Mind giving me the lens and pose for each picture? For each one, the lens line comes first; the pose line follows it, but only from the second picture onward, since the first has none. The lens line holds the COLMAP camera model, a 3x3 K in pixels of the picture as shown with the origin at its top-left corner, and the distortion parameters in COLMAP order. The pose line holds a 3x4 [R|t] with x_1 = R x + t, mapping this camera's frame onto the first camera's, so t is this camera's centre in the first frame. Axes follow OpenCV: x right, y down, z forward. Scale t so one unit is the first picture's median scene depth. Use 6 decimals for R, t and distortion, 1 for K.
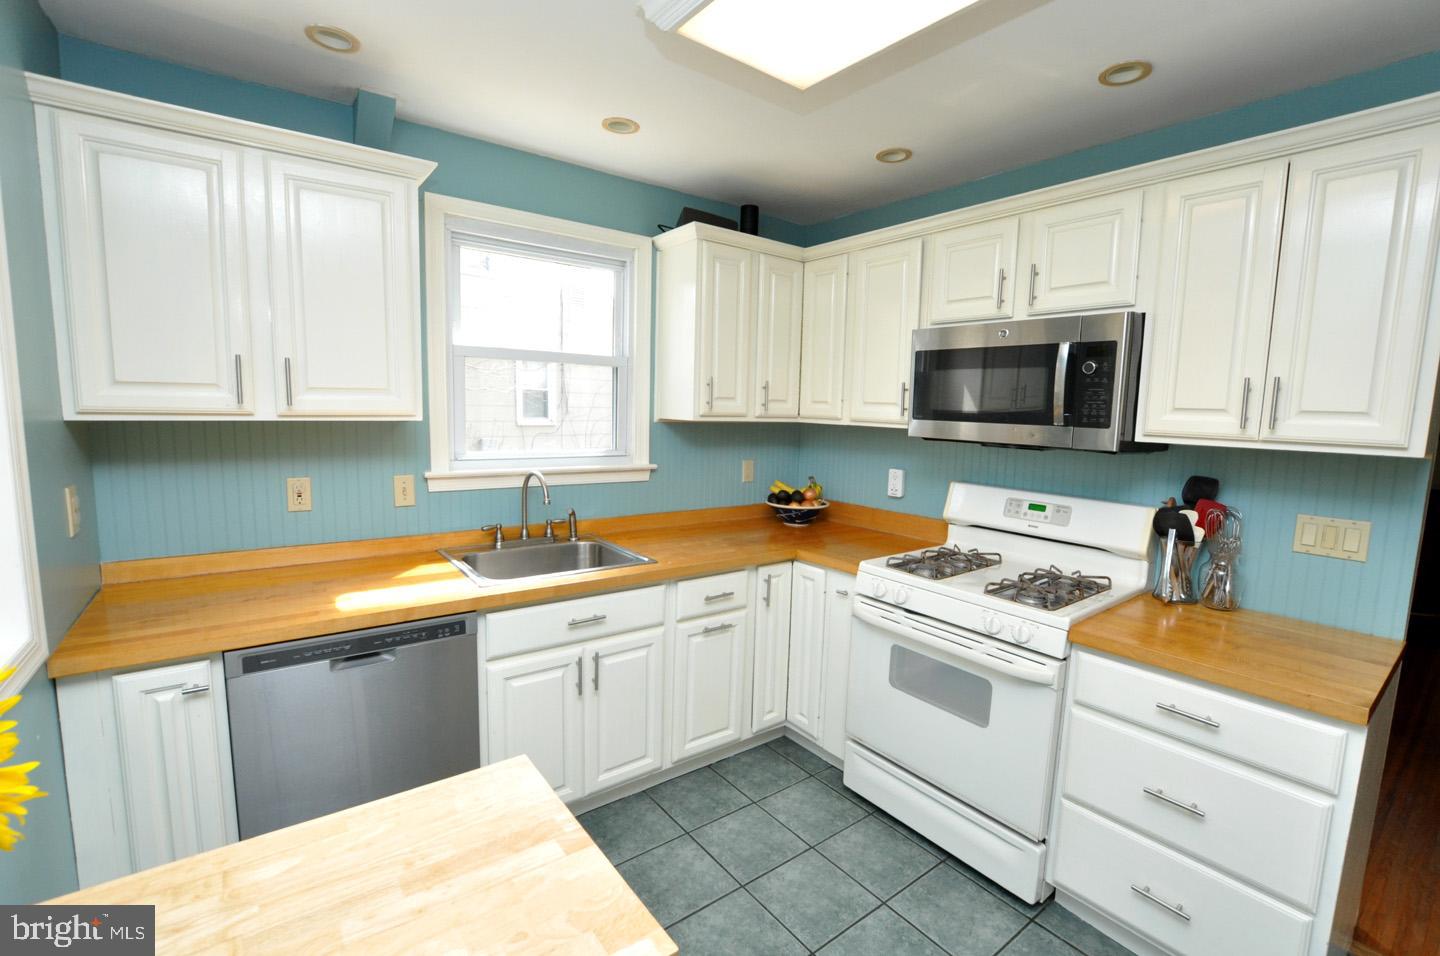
lens RADIAL K [[637.5, 0, 723.3], [0, 637.5, 479.0], [0, 0, 1]] dist [-0.026407, 0.000700]
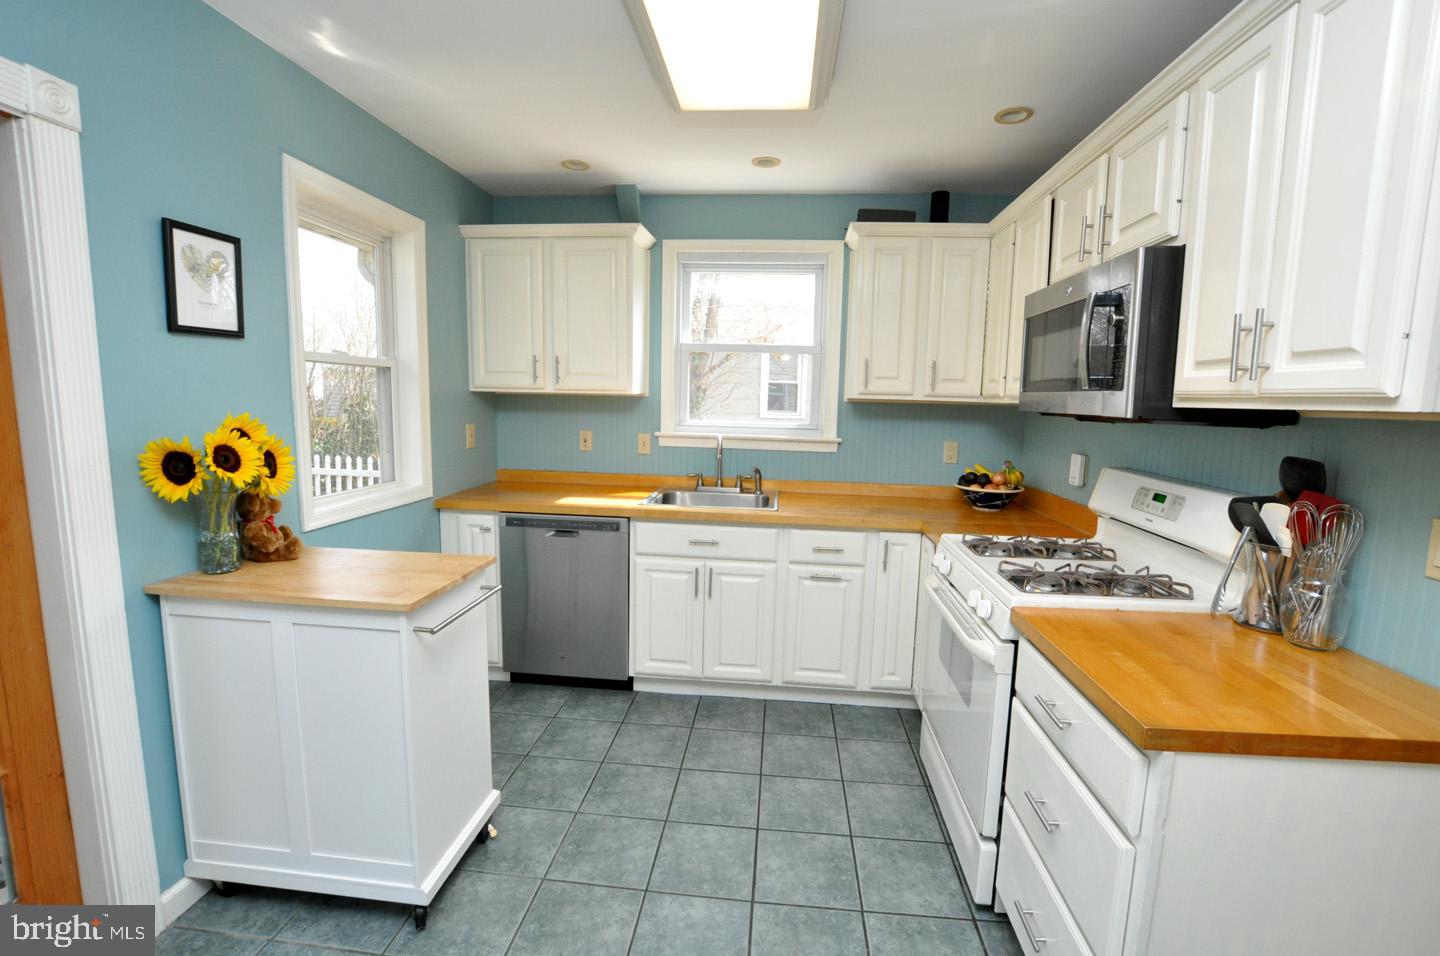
lens RADIAL K [[637.5, 0, 723.3], [0, 637.5, 479.0], [0, 0, 1]] dist [-0.026407, 0.000700]
pose [[0.731372, 0.077469, -0.677565, 0.632062], [-0.081736, 0.996323, 0.025687, 0.045661], [0.677063, 0.036595, 0.735015, 0.029600]]
